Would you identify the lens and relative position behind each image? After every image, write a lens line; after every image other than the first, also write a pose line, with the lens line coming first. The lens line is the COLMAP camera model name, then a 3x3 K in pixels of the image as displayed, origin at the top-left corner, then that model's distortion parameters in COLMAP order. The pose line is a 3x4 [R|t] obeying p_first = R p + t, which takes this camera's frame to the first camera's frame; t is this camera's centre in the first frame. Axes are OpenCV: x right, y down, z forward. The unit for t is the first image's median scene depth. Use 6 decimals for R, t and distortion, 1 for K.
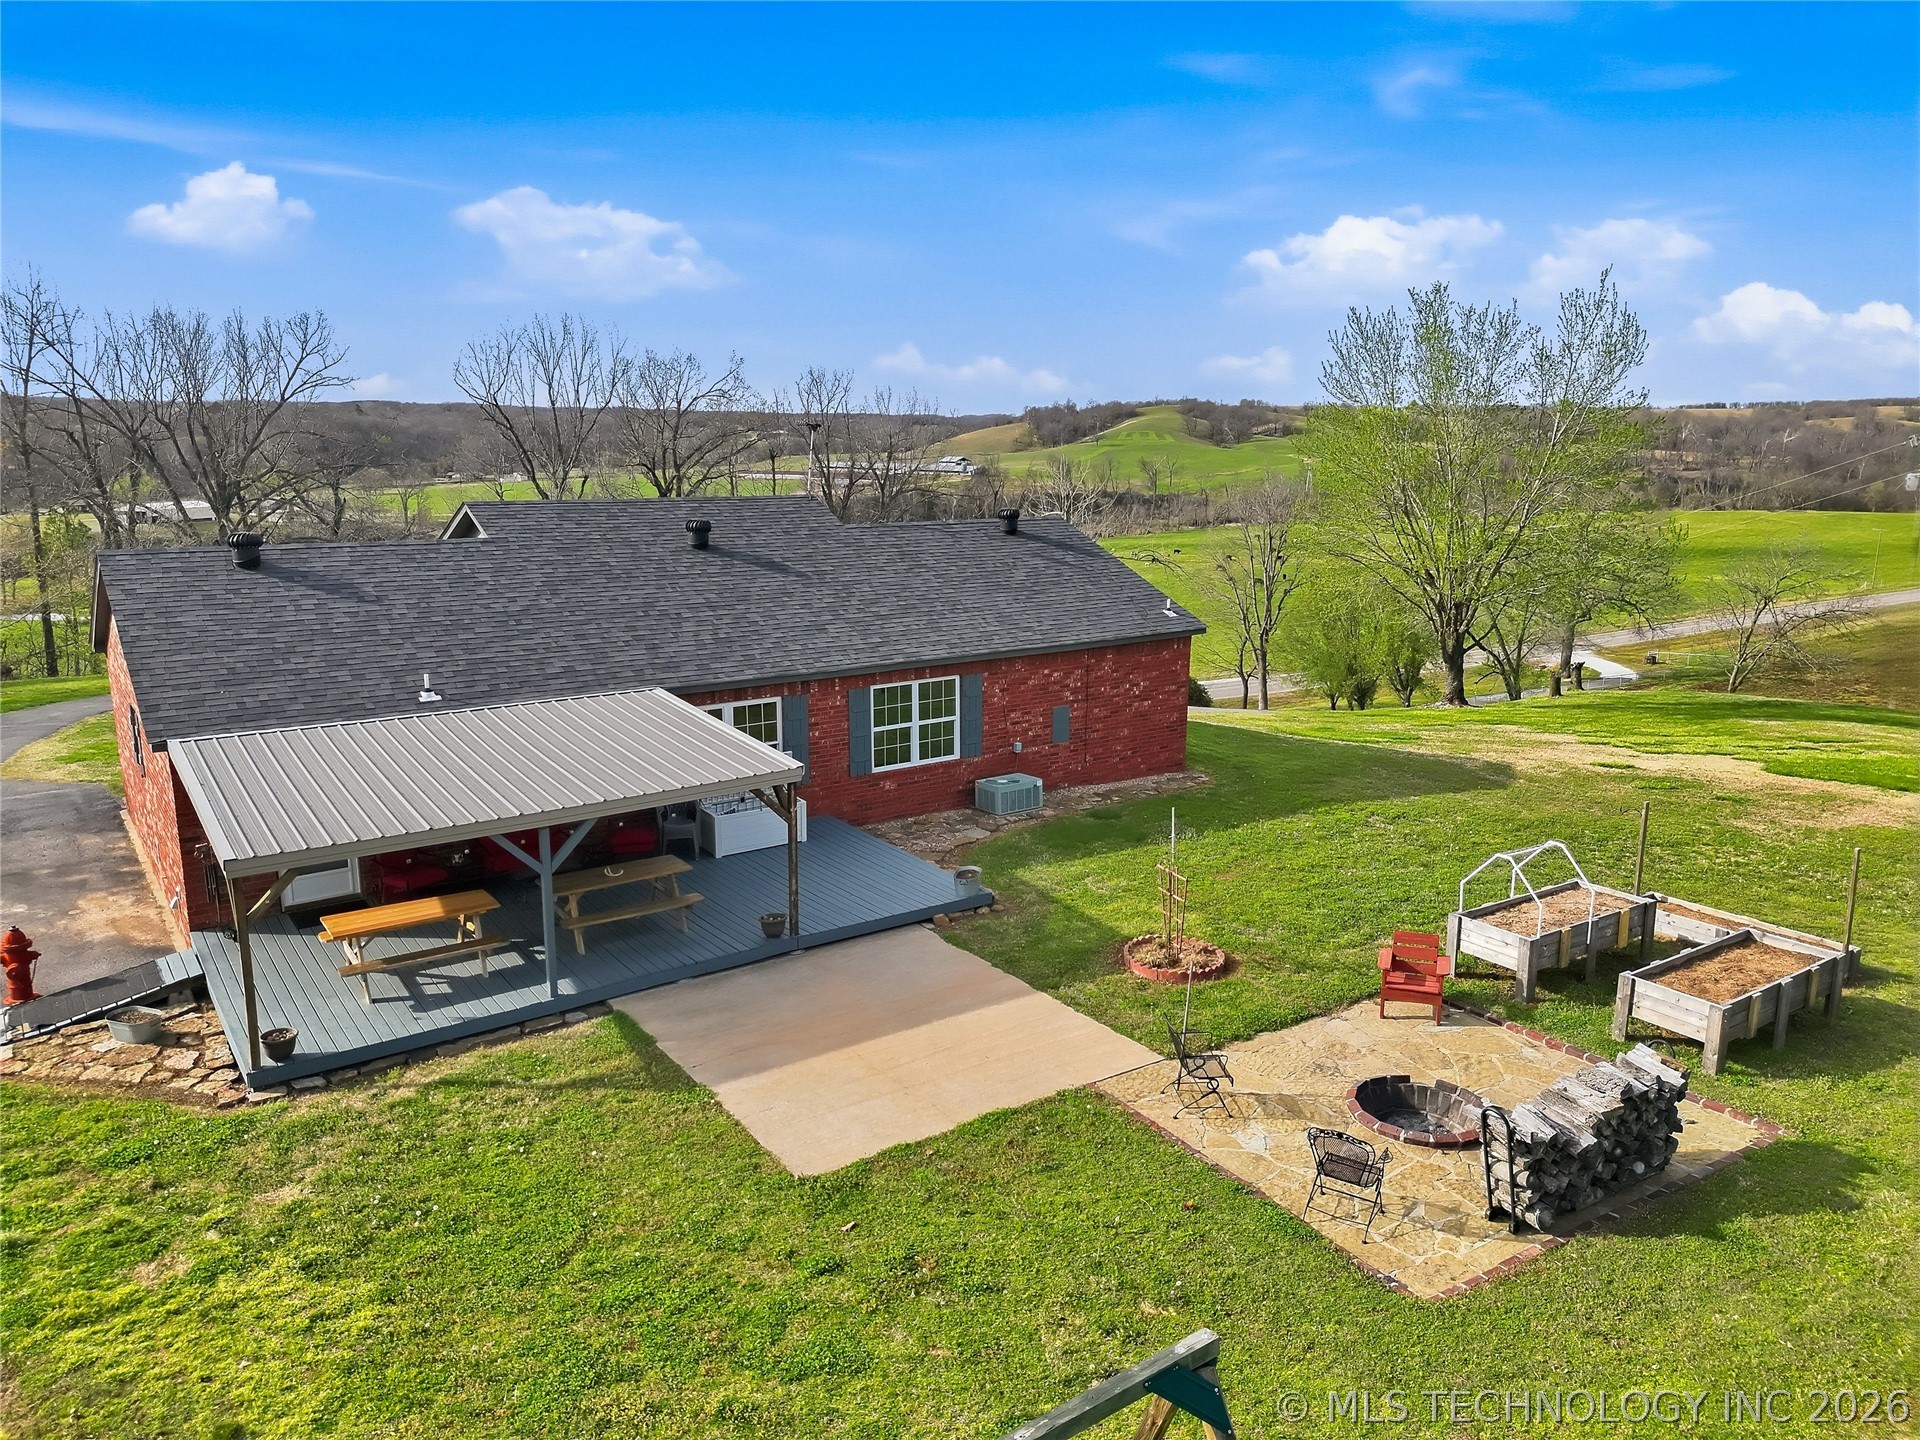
lens RADIAL K [[1348.7, 0, 948.1], [0, 1348.7, 726.5], [0, 0, 1]] dist [0.060135, -0.043455]
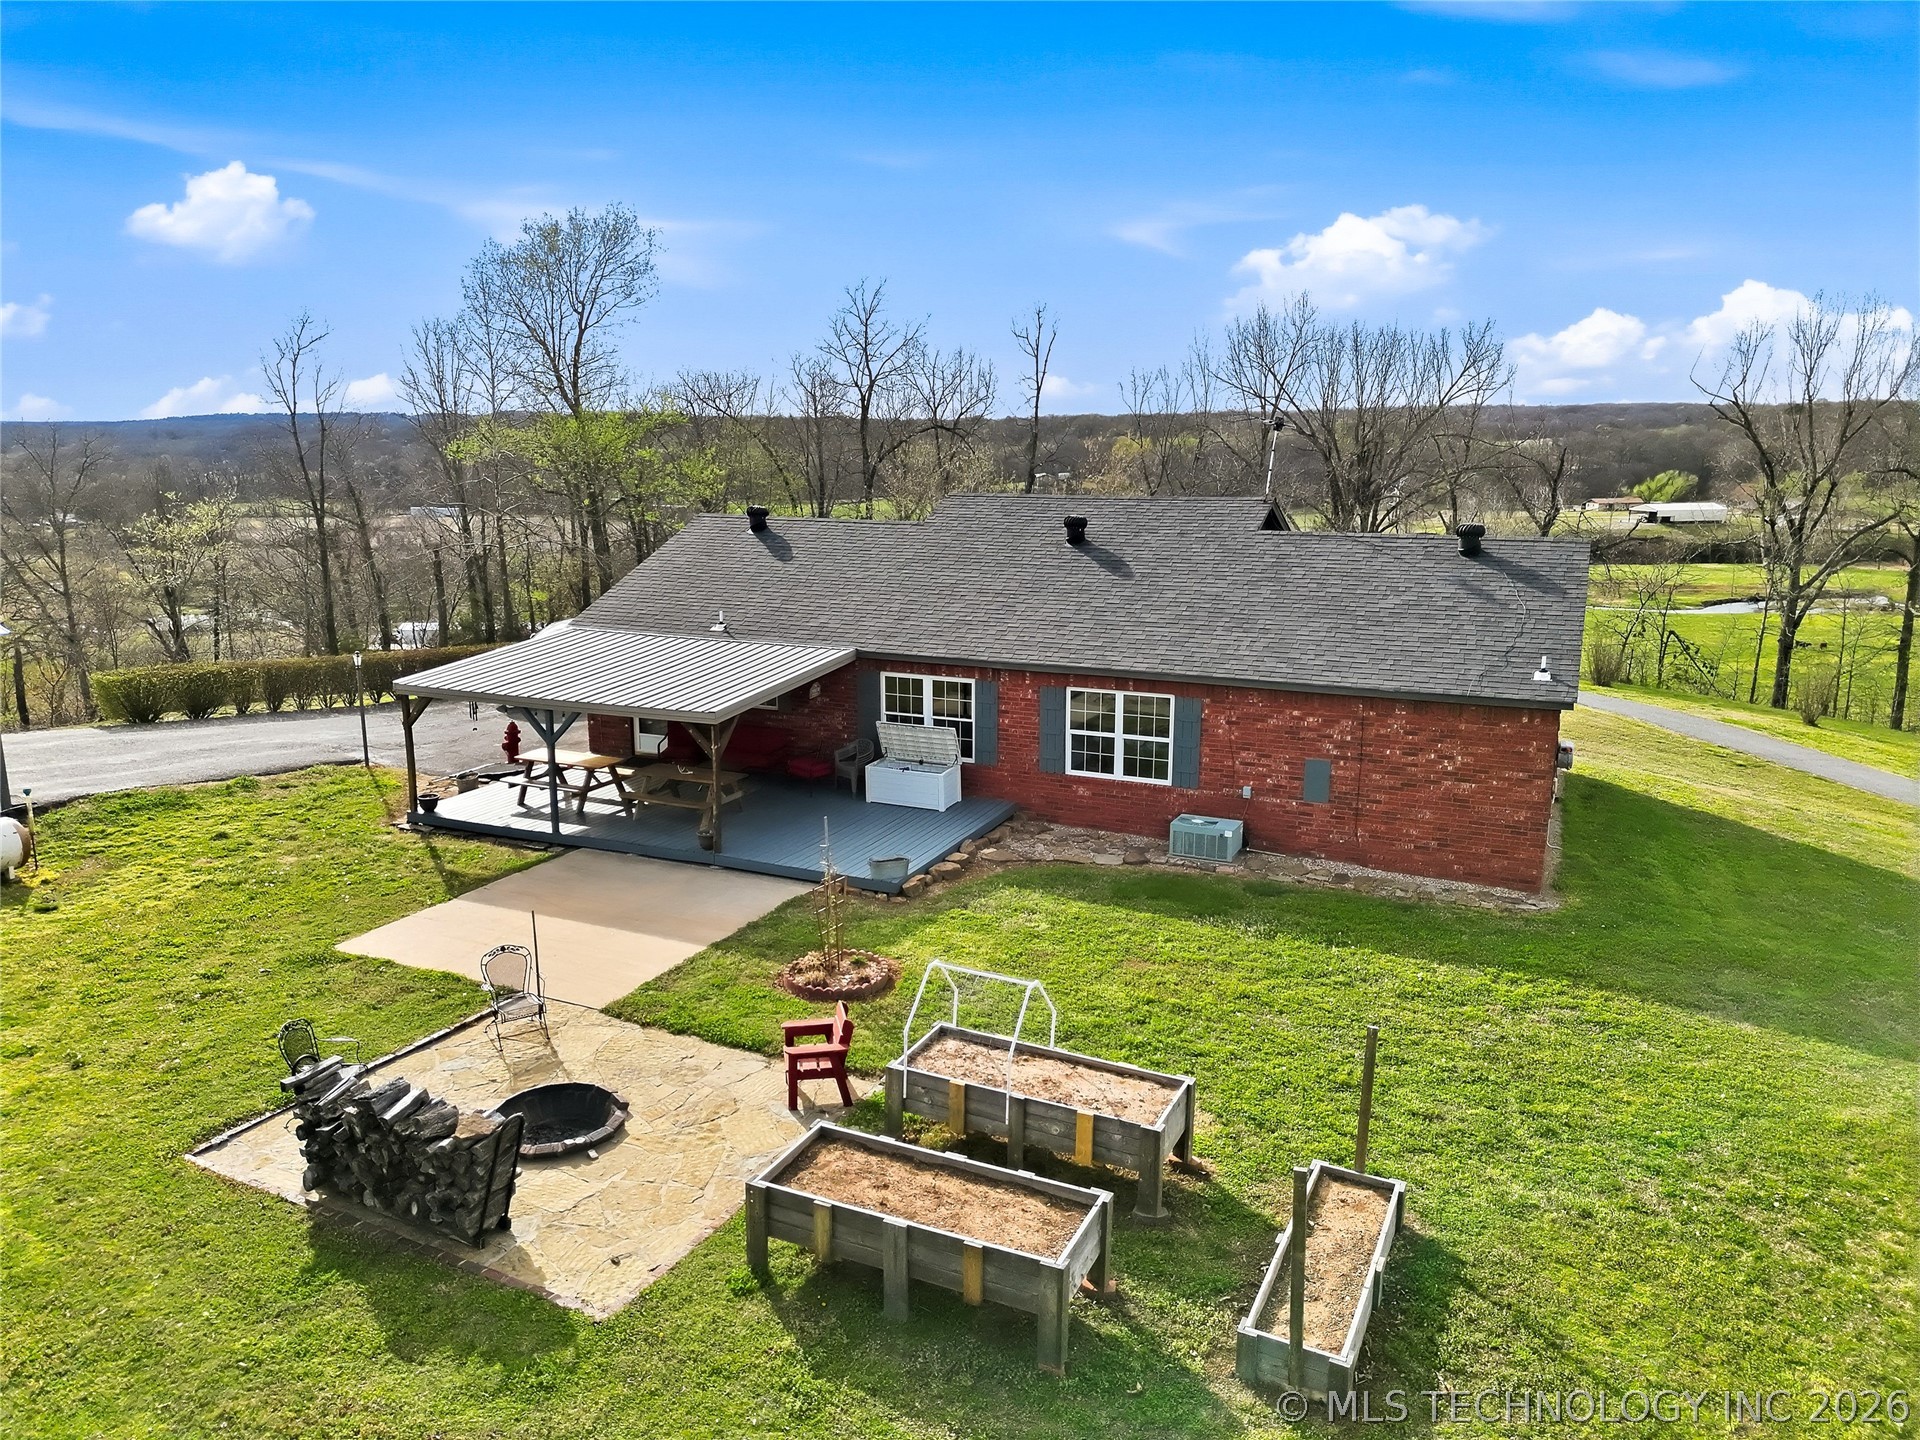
lens RADIAL K [[1348.7, 0, 955.0], [0, 1348.7, 711.3], [0, 0, 1]] dist [0.060135, -0.043455]
pose [[0.500933, 0.169741, -0.848678, 0.723924], [-0.181971, 0.979317, 0.088461, -0.082377], [0.846140, 0.110122, 0.521460, 0.399118]]
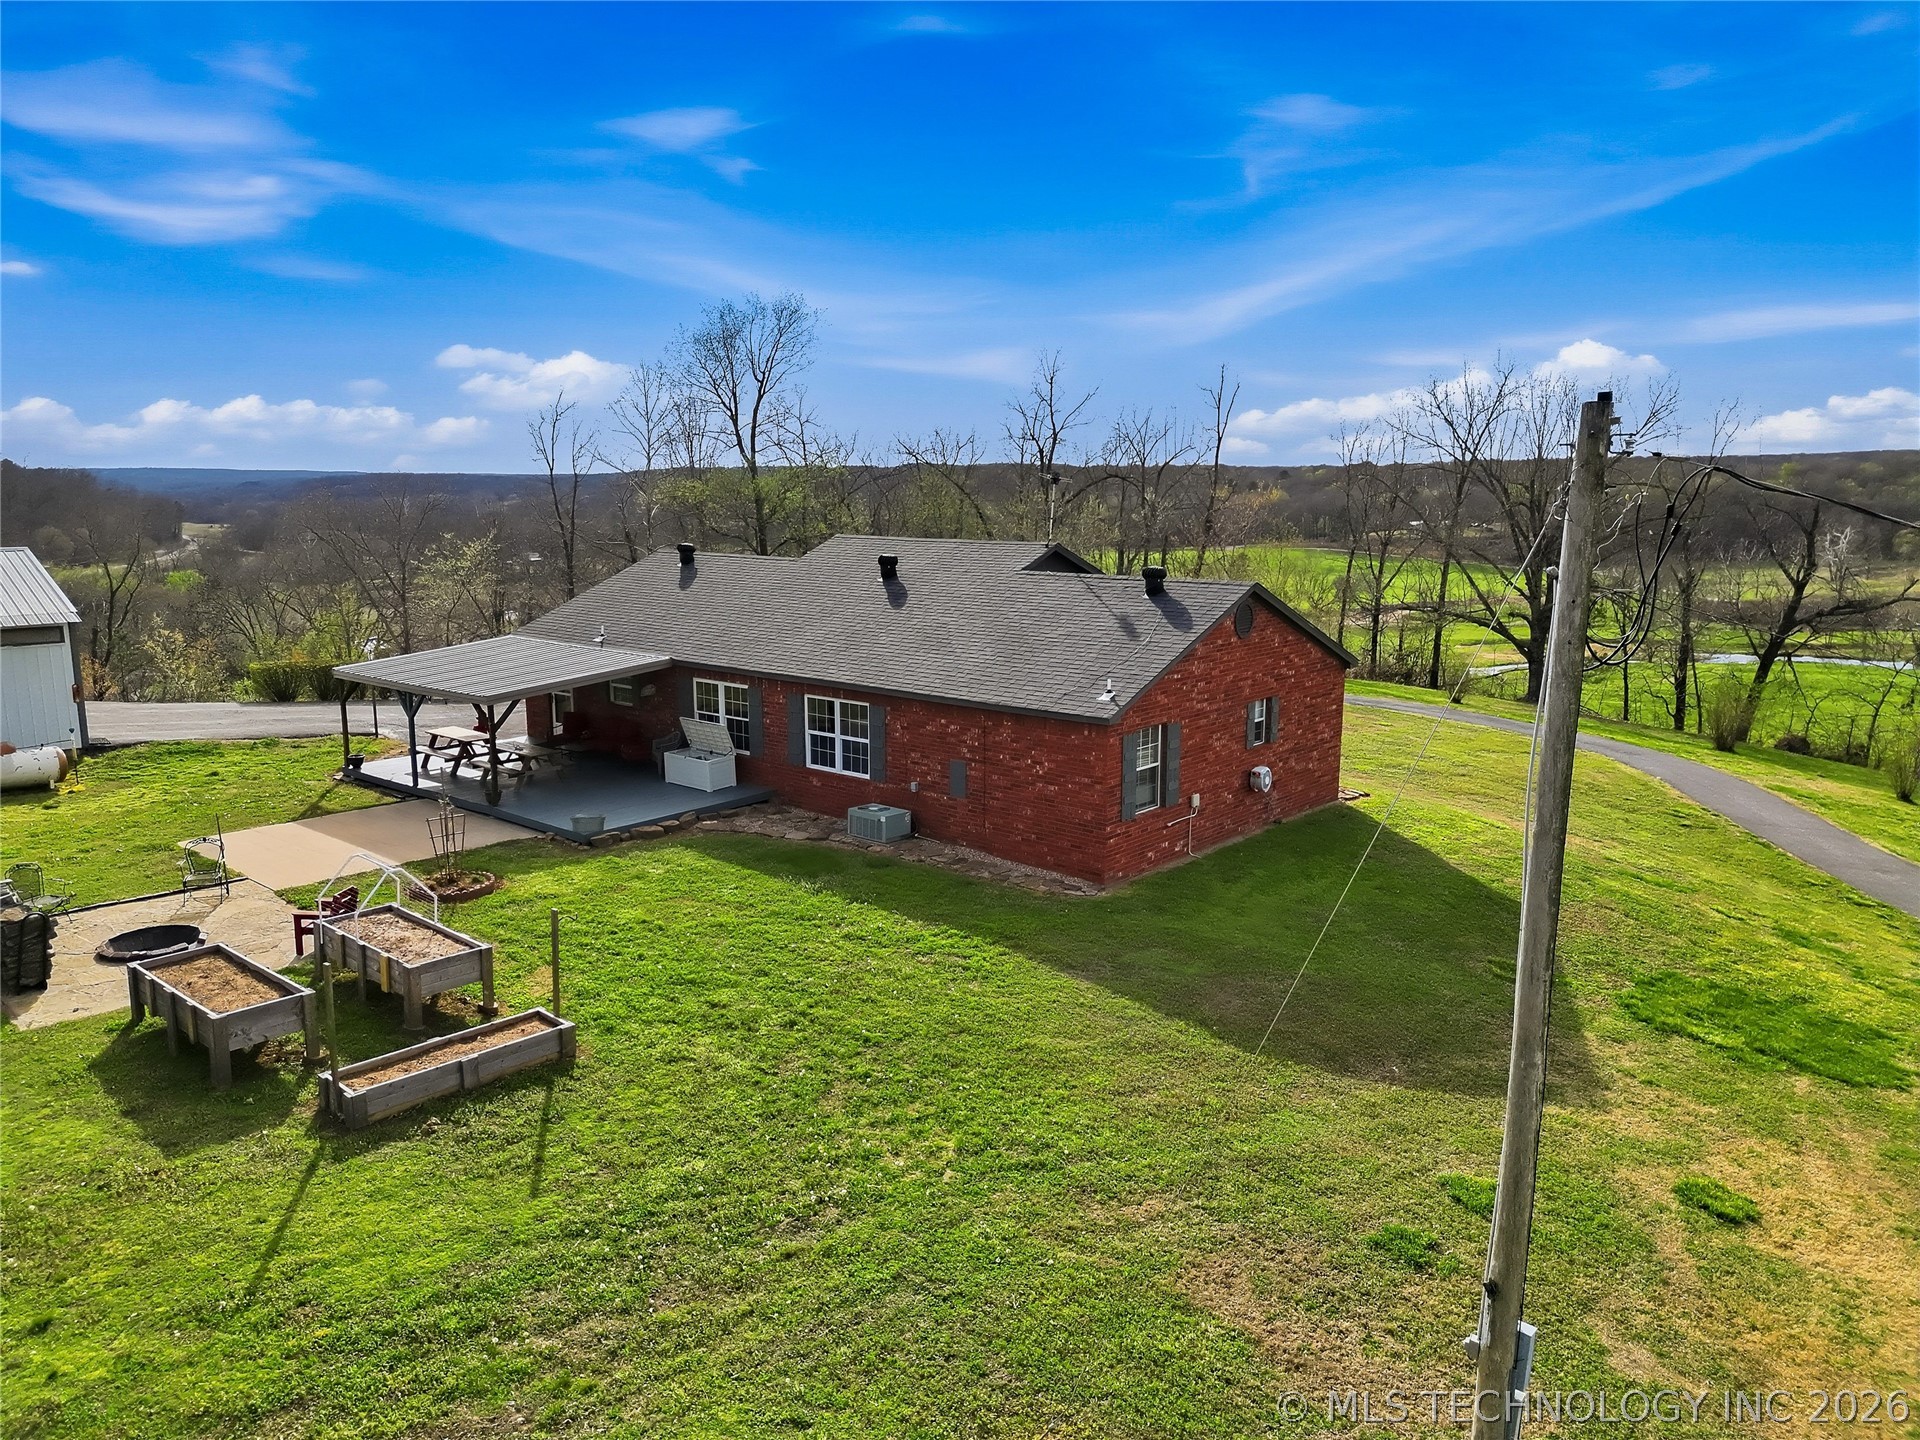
lens RADIAL K [[1348.7, 0, 960.6], [0, 1348.7, 701.1], [0, 0, 1]] dist [0.060135, -0.043455]
pose [[0.238080, 0.150854, -0.959459, 1.093741], [-0.204098, 0.973577, 0.102429, -0.169671], [0.949559, 0.171437, 0.262578, 0.789421]]
